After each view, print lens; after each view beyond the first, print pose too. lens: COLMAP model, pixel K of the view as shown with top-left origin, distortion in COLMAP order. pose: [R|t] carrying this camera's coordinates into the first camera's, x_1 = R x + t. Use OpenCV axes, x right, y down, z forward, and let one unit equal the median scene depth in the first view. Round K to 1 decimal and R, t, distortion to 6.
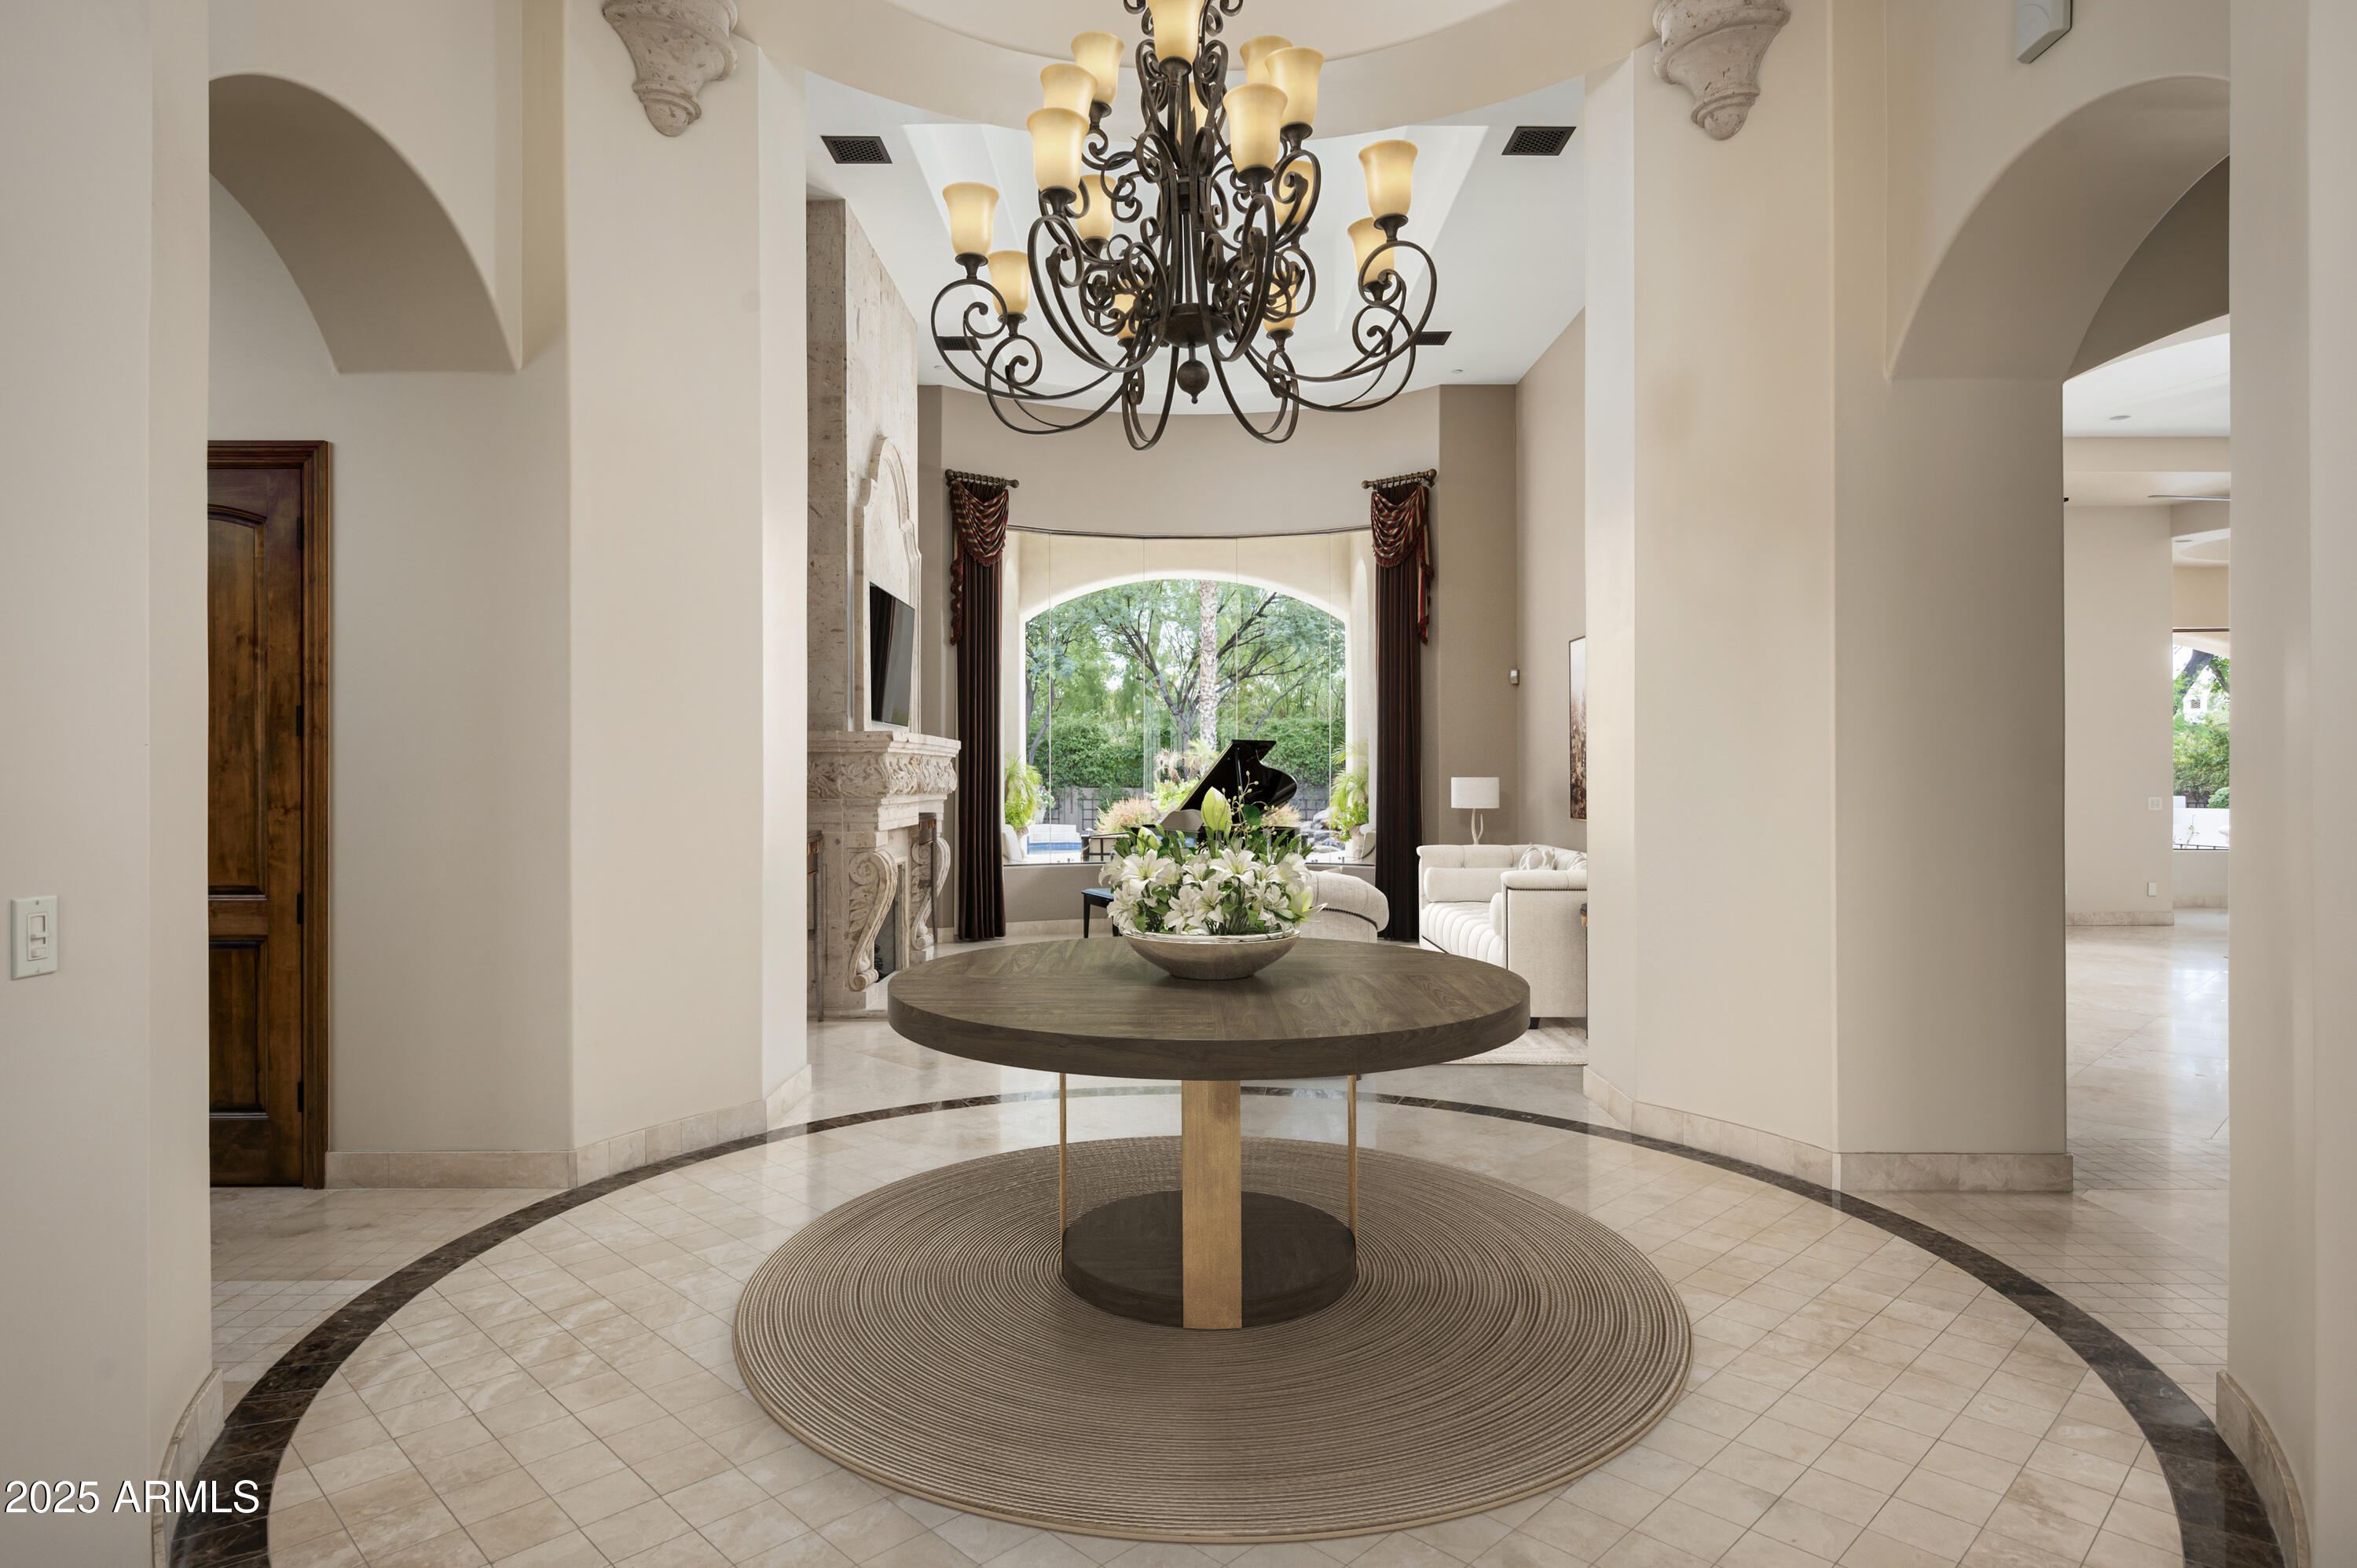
lens RADIAL K [[1278.9, 0, 1174.9], [0, 1278.9, 780.9], [0, 0, 1]] dist [0.002290, 0.000050]
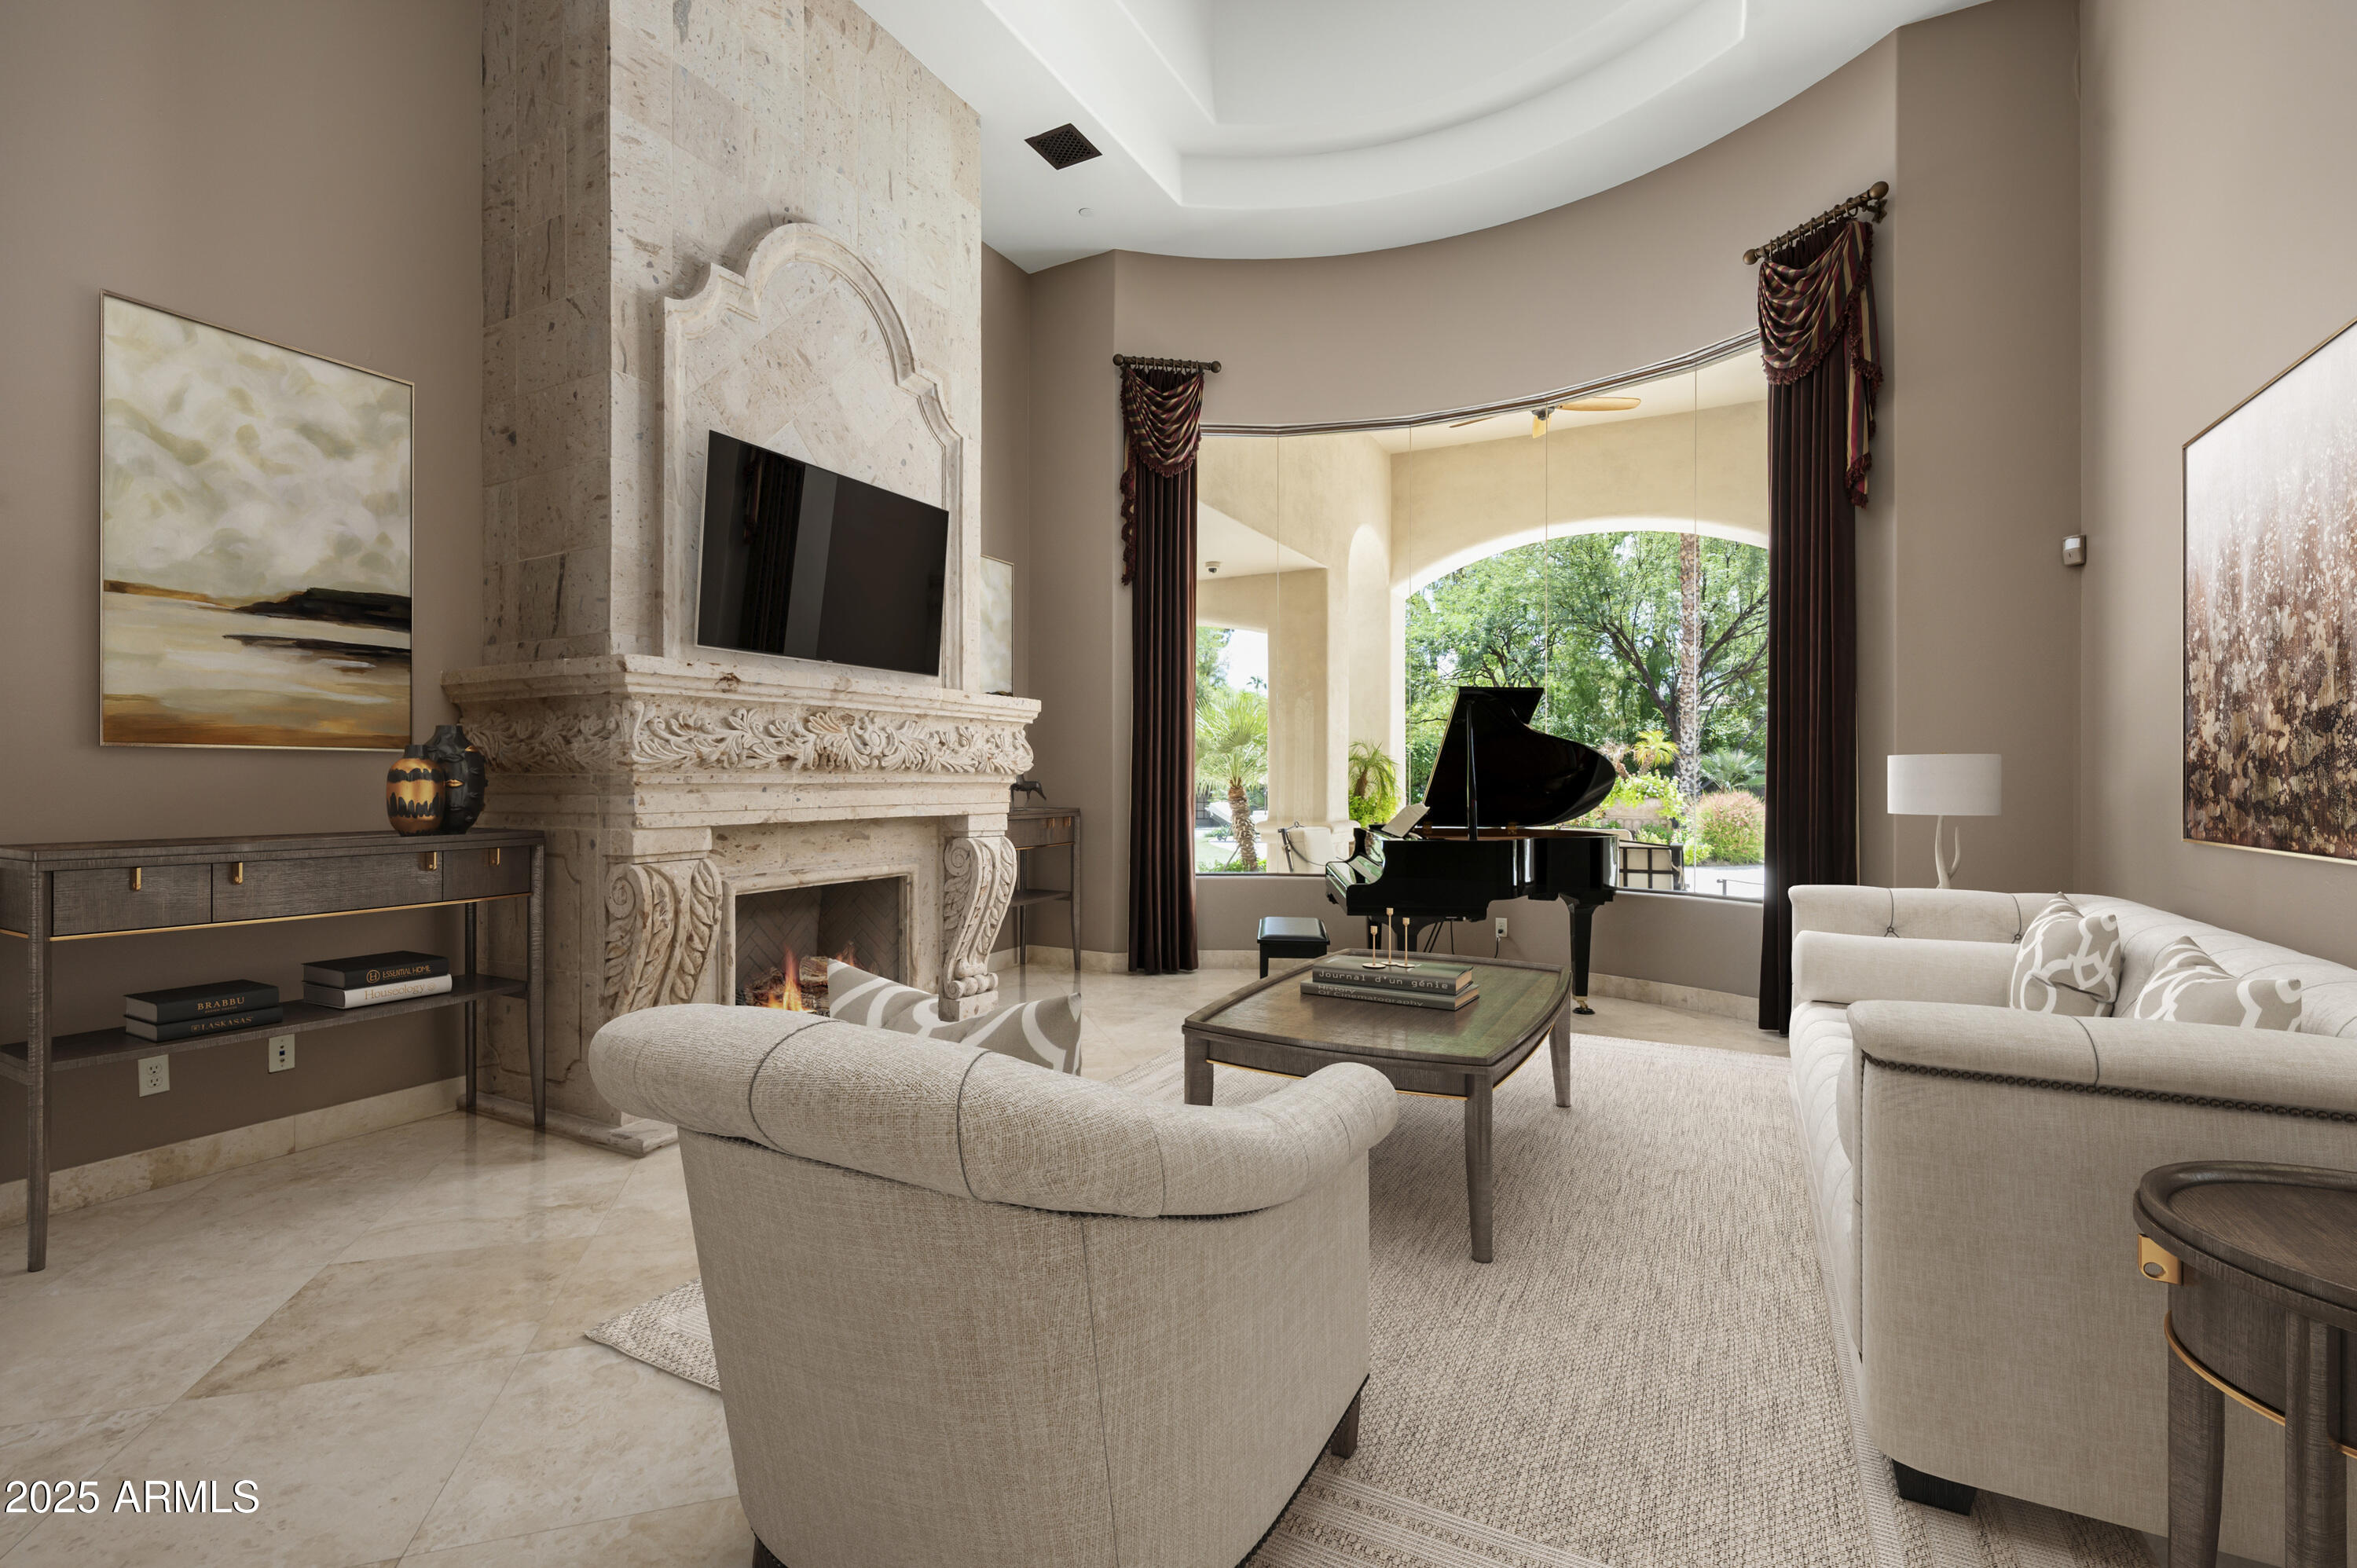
lens RADIAL K [[1026.2, 0, 1174.6], [0, 1026.2, 780.0], [0, 0, 1]] dist [0.001598, 0.000688]
pose [[0.884125, 0.002047, -0.467245, 0.140348], [-0.002719, 0.999996, -0.000765, 0.011168], [0.467242, 0.001947, 0.884127, 0.471044]]
